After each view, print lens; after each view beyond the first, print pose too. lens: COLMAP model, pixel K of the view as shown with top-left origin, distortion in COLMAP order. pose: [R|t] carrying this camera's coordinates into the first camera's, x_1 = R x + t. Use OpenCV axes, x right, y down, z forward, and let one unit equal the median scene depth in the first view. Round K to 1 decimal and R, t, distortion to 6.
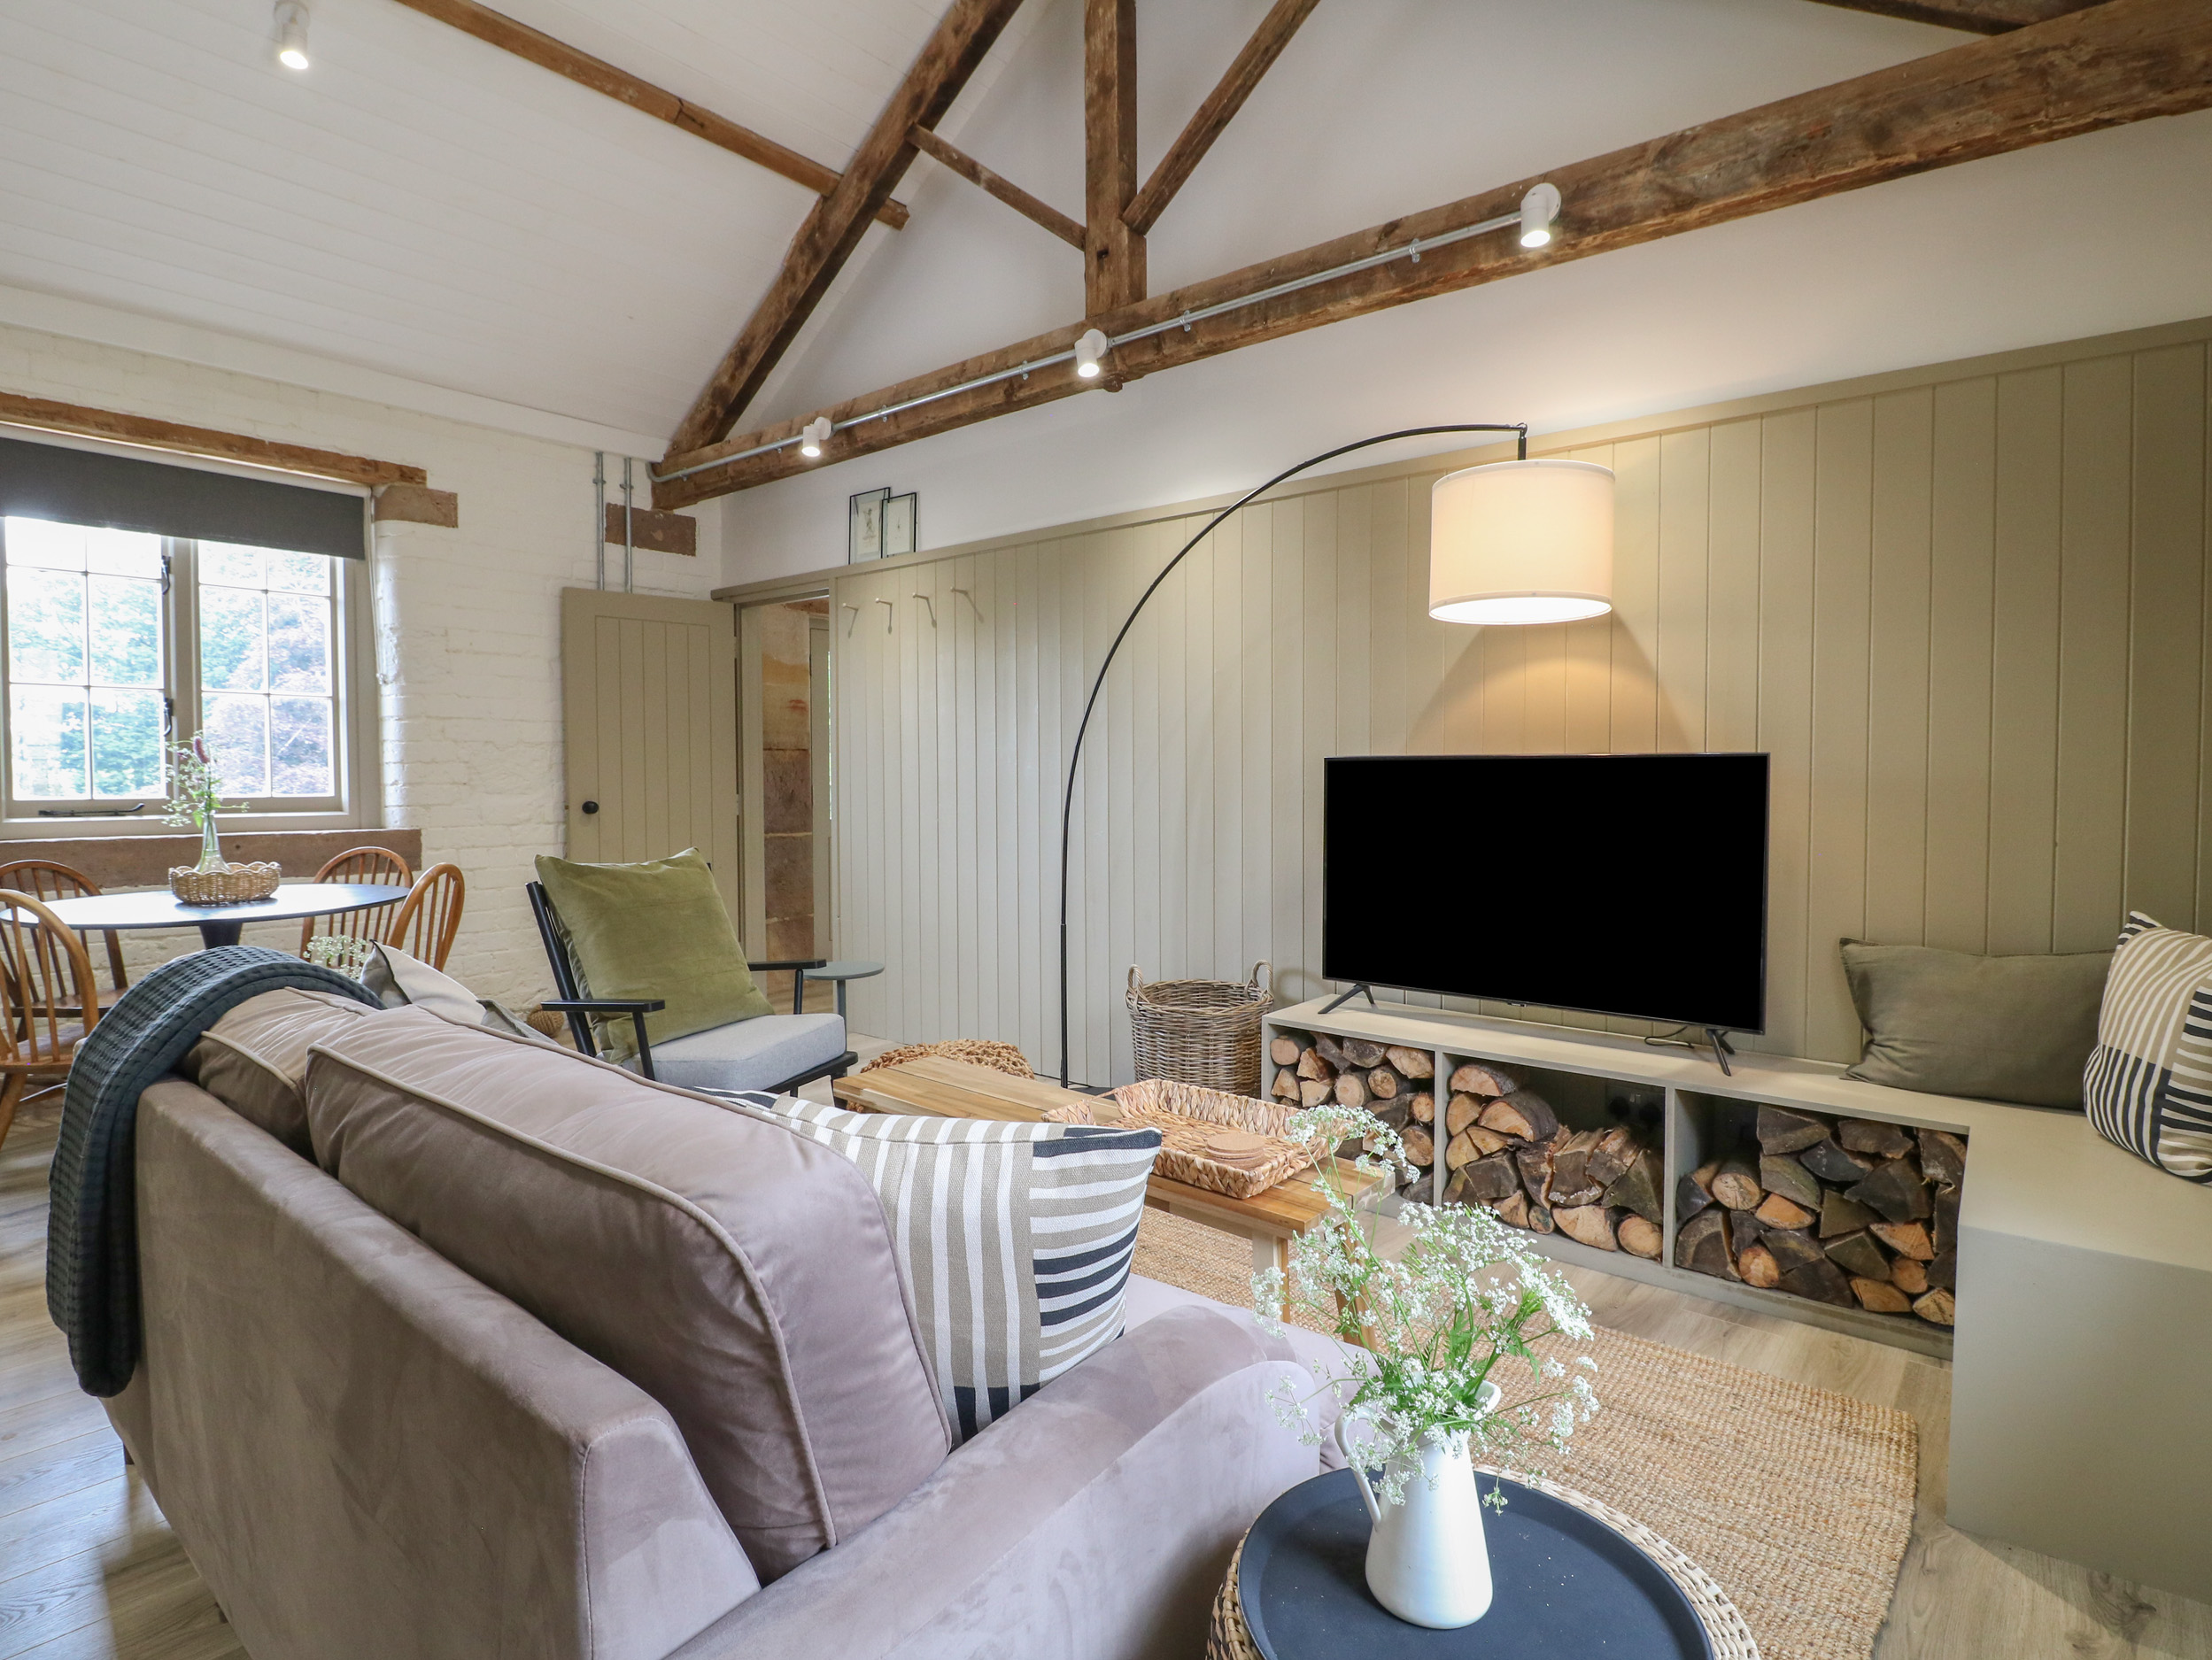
lens RADIAL K [[1183.8, 0, 1112.1], [0, 1183.8, 778.3], [0, 0, 1]] dist [0.002782, -0.013737]
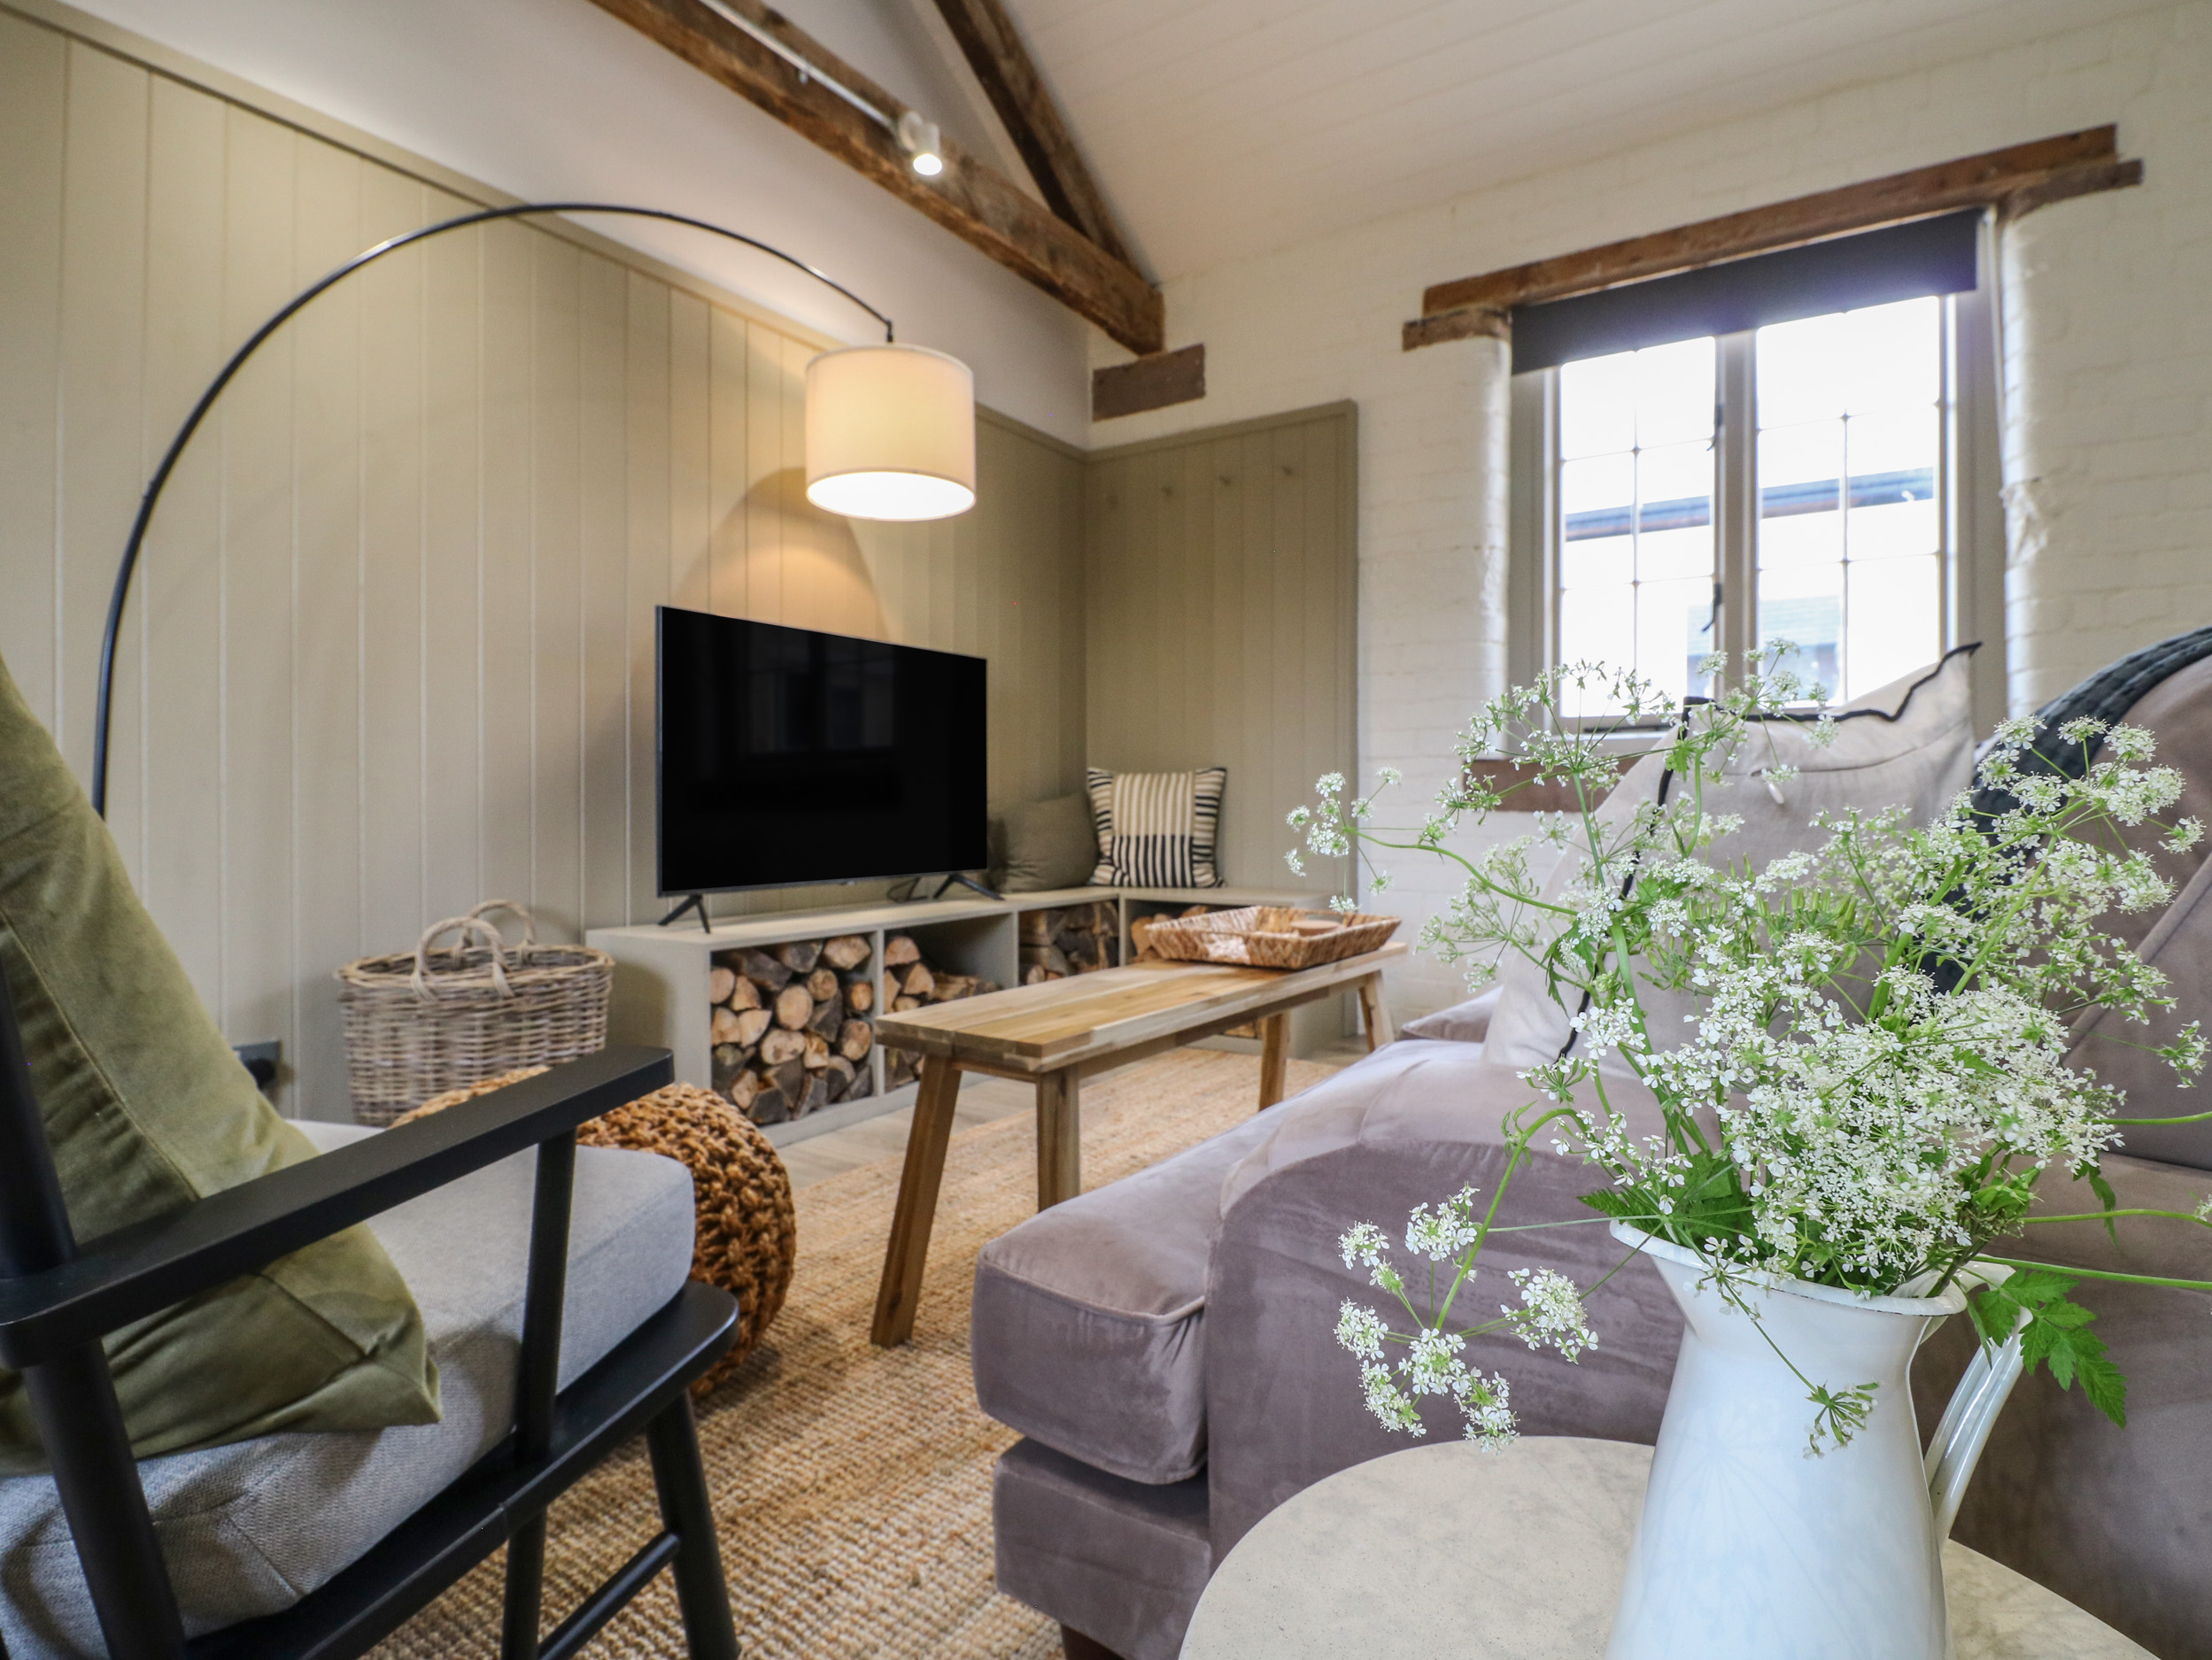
lens RADIAL K [[1183.8, 0, 1112.1], [0, 1183.8, 778.3], [0, 0, 1]] dist [0.002782, -0.013737]
pose [[-0.138723, 0.028261, 0.989928, -0.678948], [0.013328, 0.999556, -0.026668, 0.131803], [-0.990242, 0.009494, -0.139038, 0.915274]]
